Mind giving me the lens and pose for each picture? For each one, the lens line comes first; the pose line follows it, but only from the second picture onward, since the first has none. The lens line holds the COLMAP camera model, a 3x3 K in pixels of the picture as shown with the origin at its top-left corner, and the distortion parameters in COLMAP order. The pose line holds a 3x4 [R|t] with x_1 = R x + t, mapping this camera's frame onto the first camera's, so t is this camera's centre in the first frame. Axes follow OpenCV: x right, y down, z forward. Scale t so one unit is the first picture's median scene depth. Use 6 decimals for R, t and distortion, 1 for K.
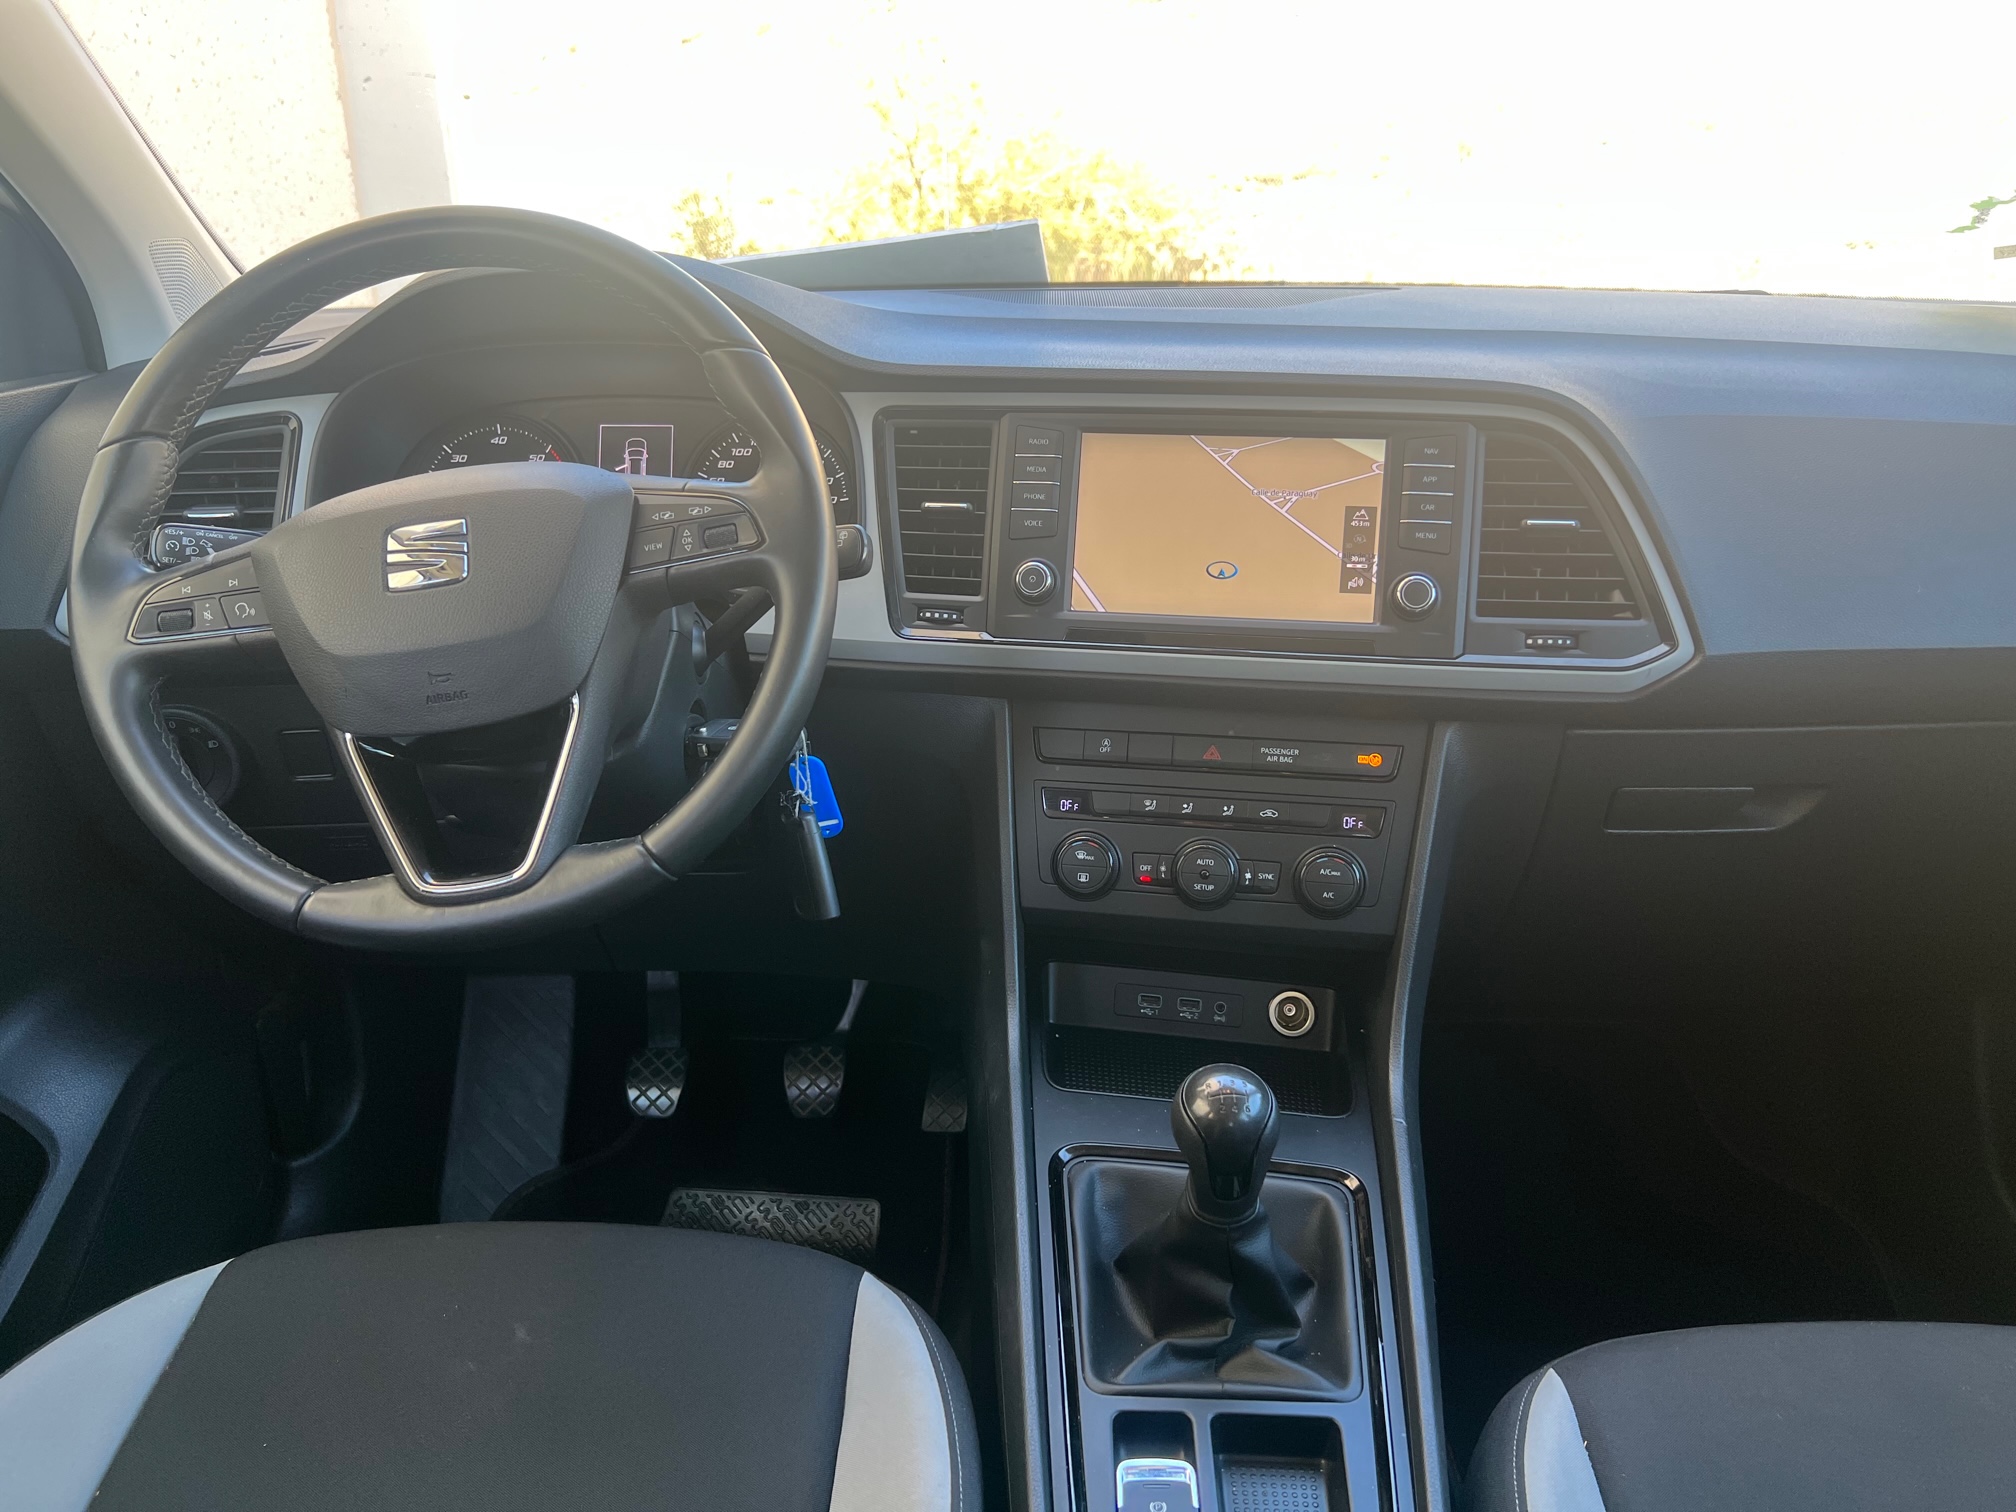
lens RADIAL K [[1517.2, 0, 995.5], [0, 1517.2, 757.4], [0, 0, 1]] dist [0.078370, -0.118314]
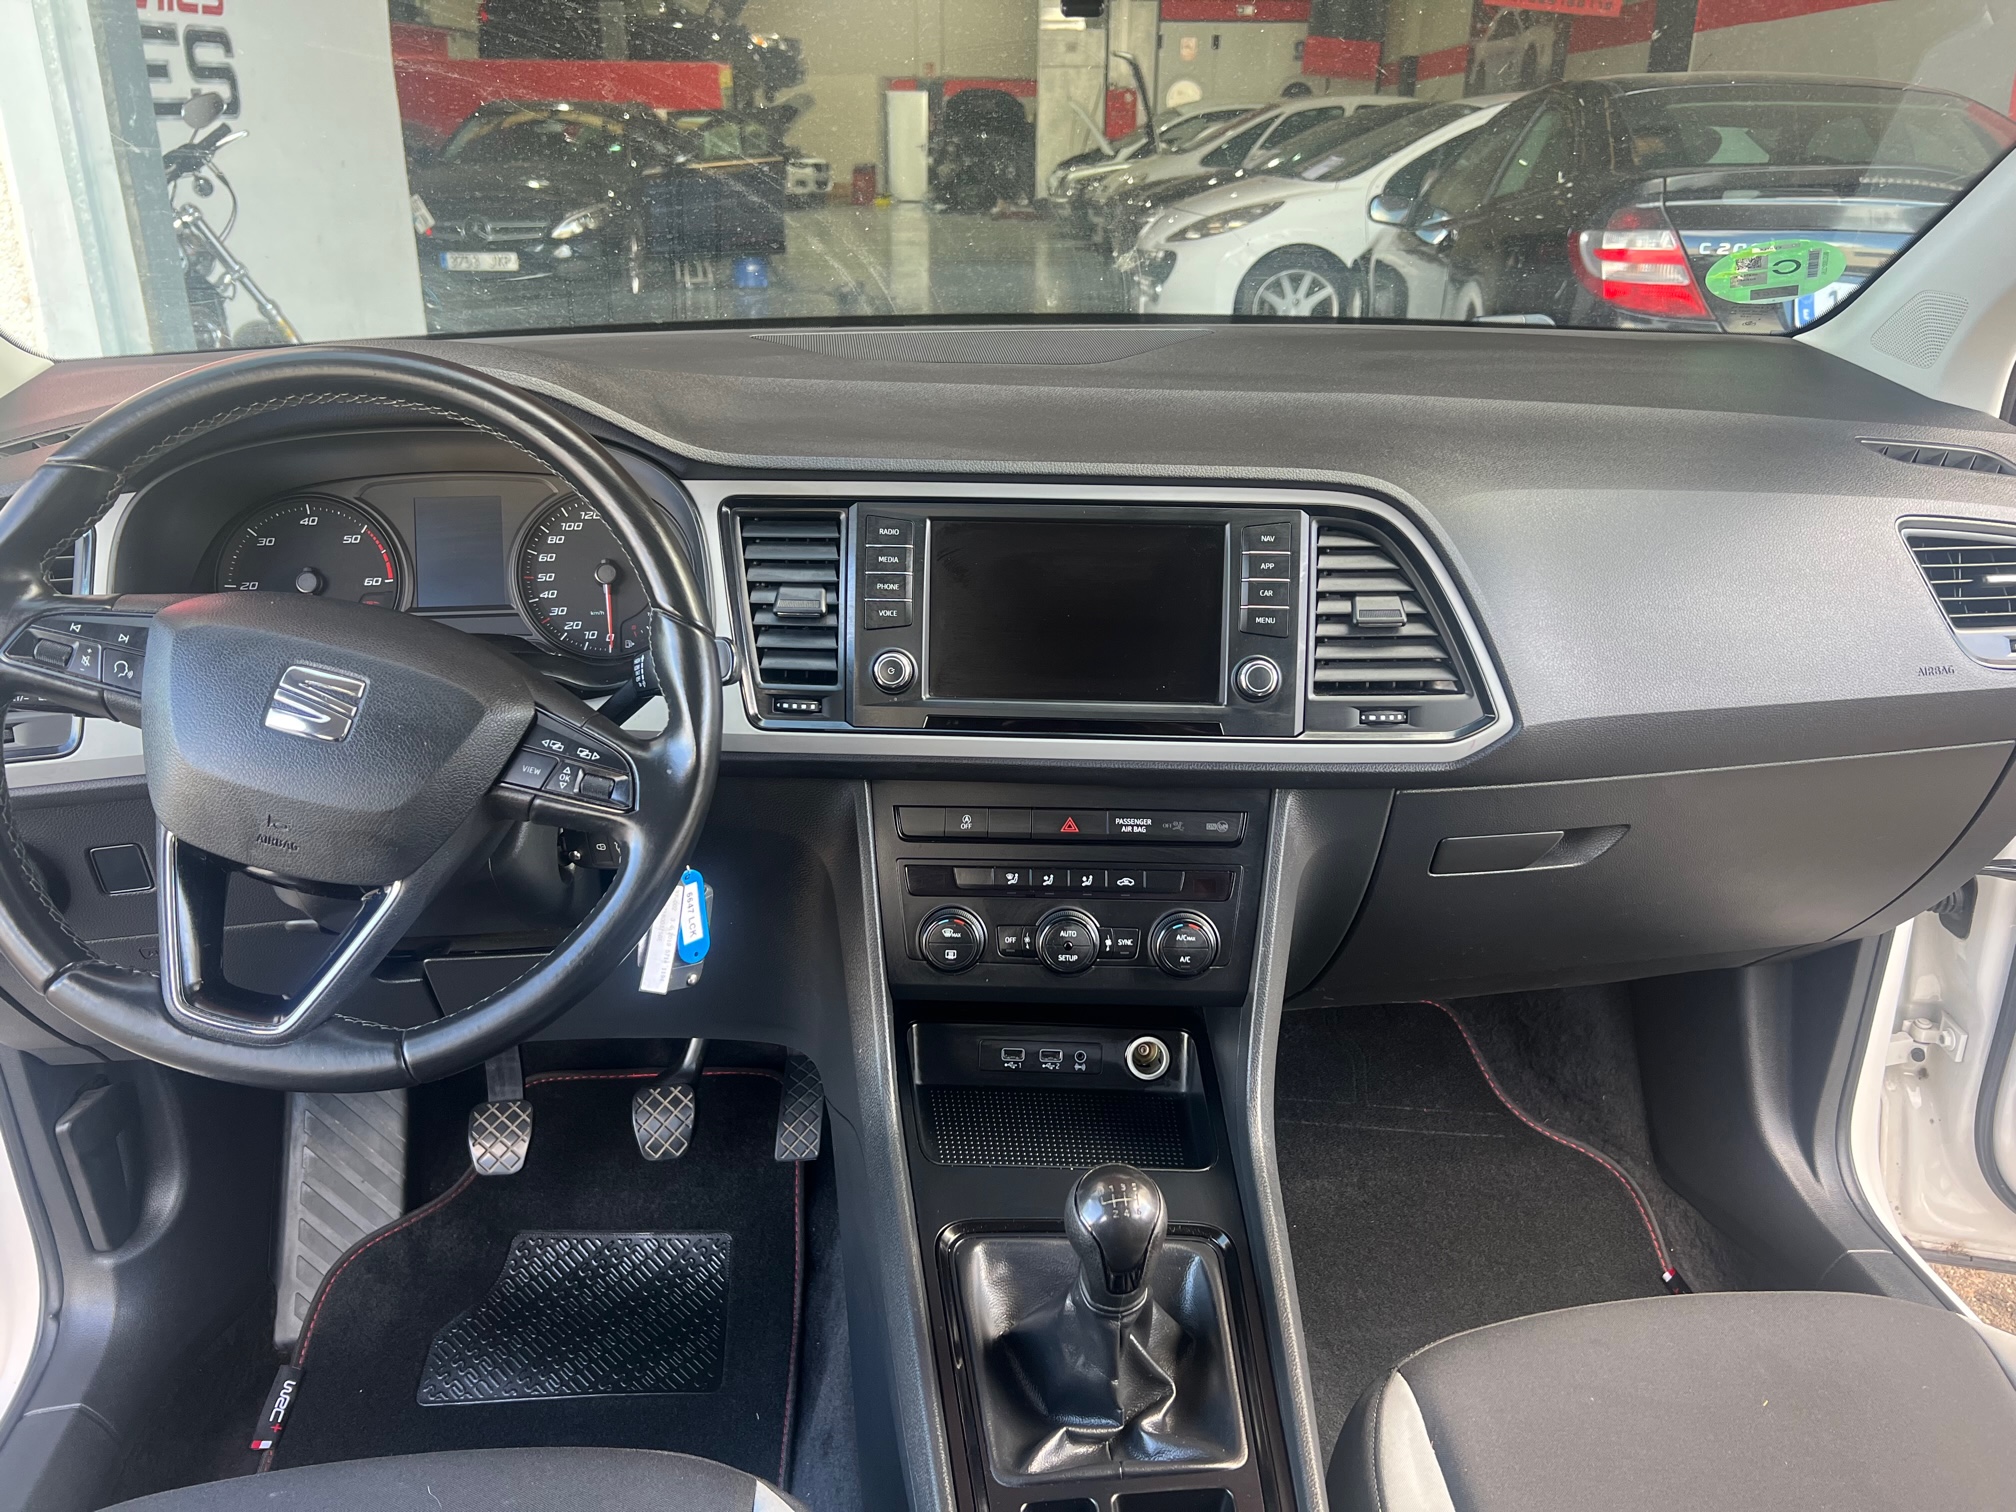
lens RADIAL K [[1518.5, 0, 1005.2], [0, 1518.5, 763.6], [0, 0, 1]] dist [0.075158, -0.111405]
pose [[0.988148, -0.049454, 0.145321, -0.049270], [0.040610, 0.997174, 0.063205, -0.113949], [-0.148036, -0.056555, 0.987364, -0.010370]]
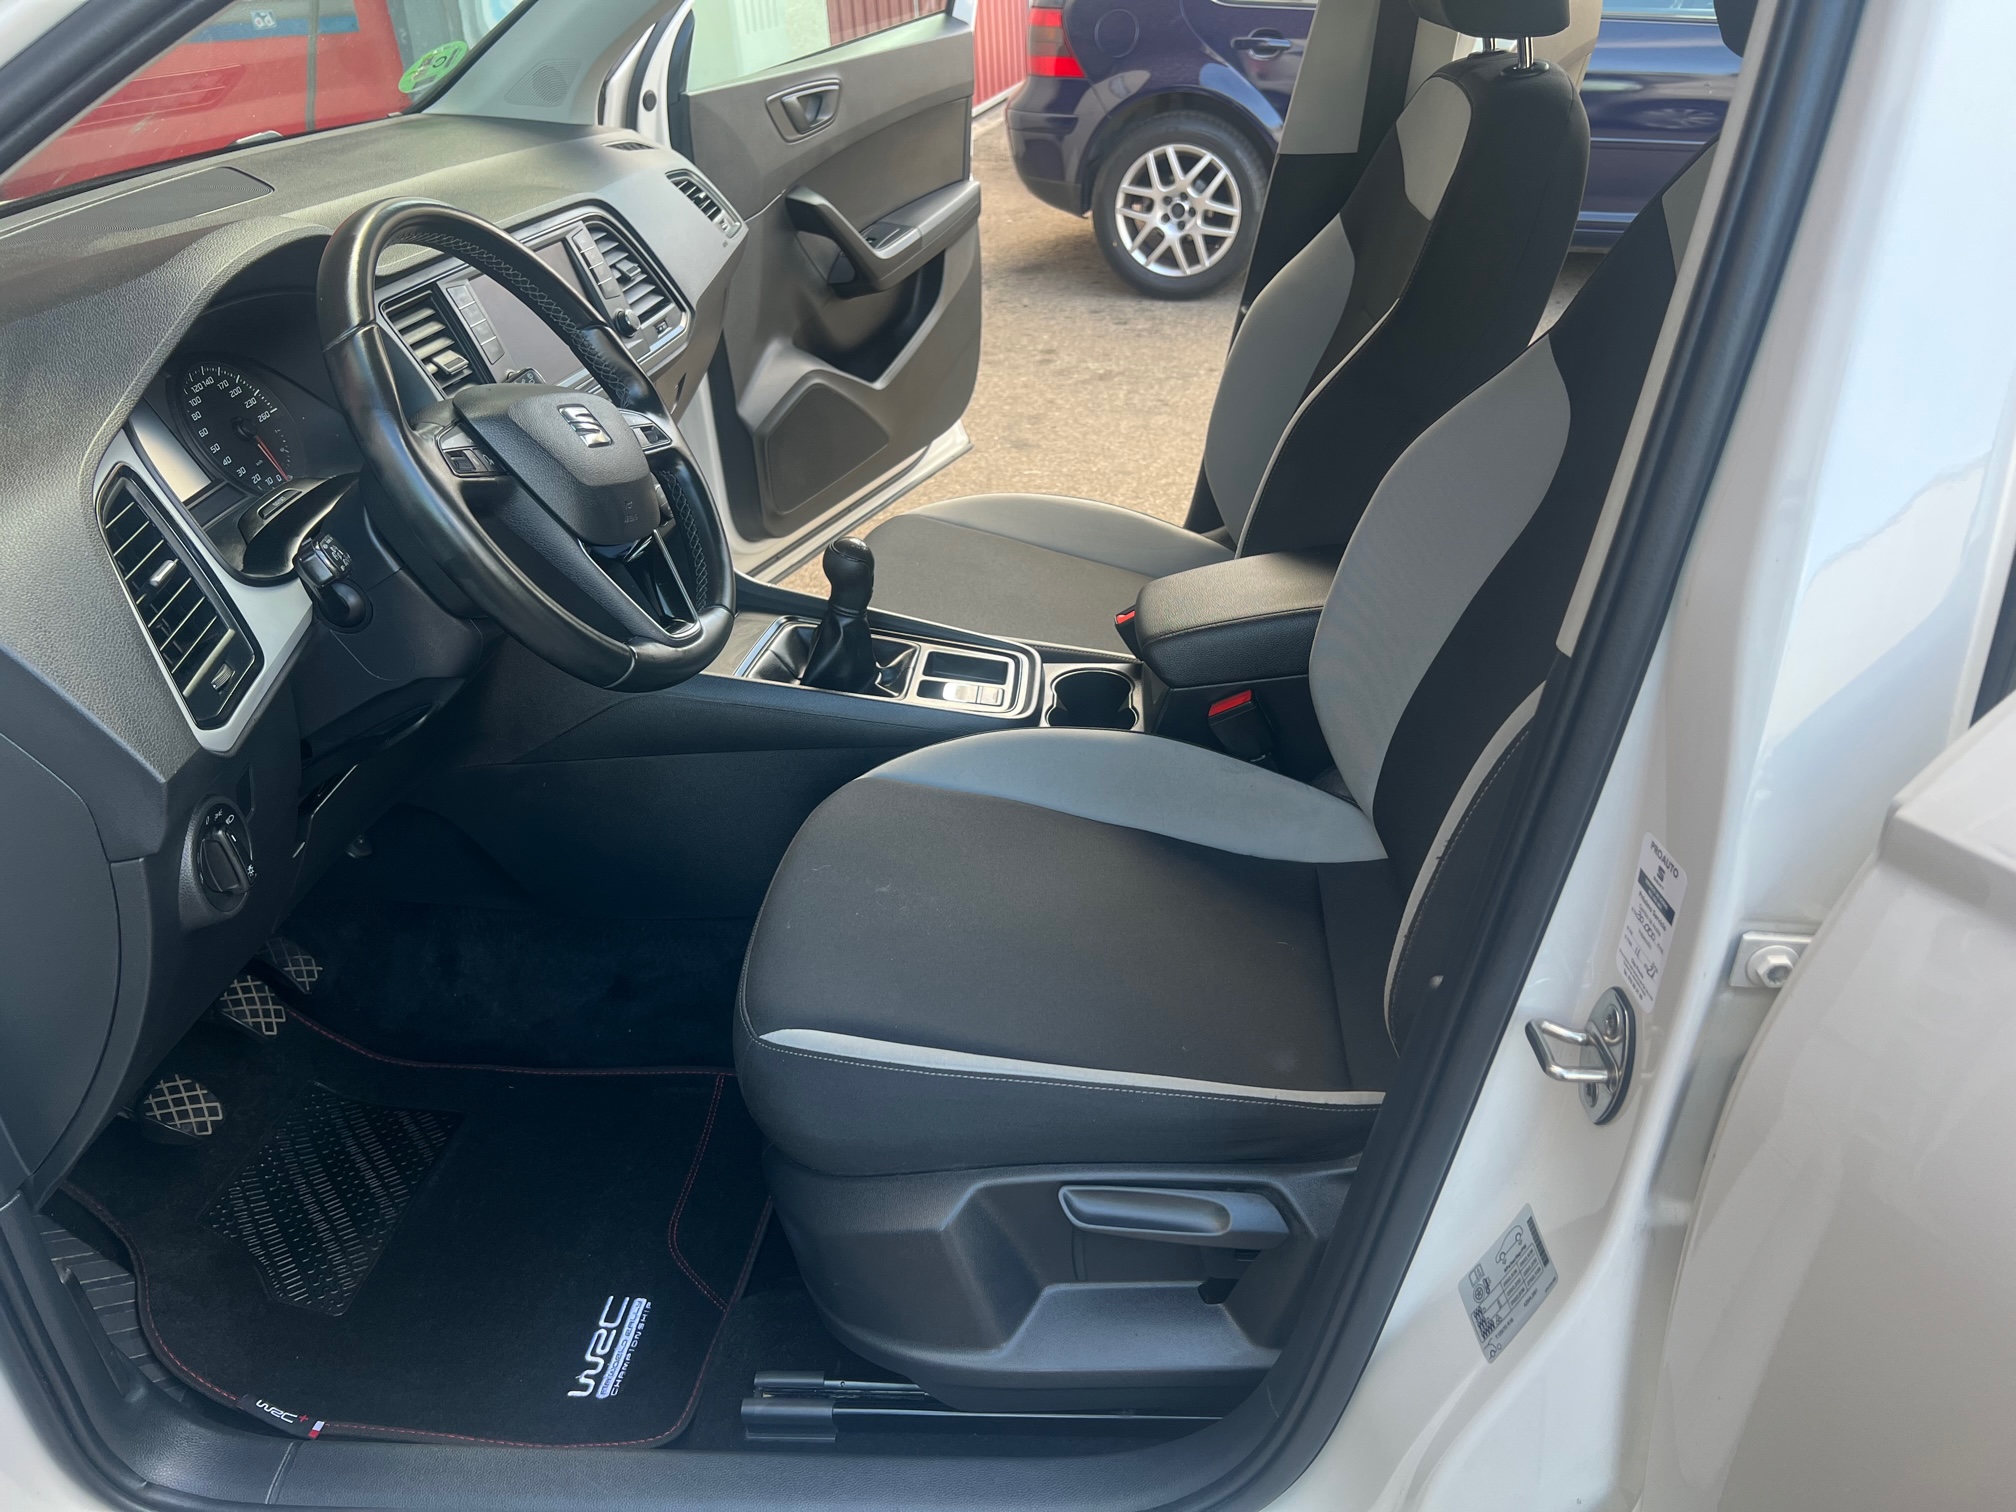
lens RADIAL K [[1540.8, 0, 1008.0], [0, 1540.8, 778.1], [0, 0, 1]] dist [0.046123, -0.055771]
pose [[0.042078, -0.502439, 0.863588, -1.401262], [0.379479, 0.807618, 0.451386, -0.300651], [-0.924243, 0.308721, 0.224648, 0.347579]]
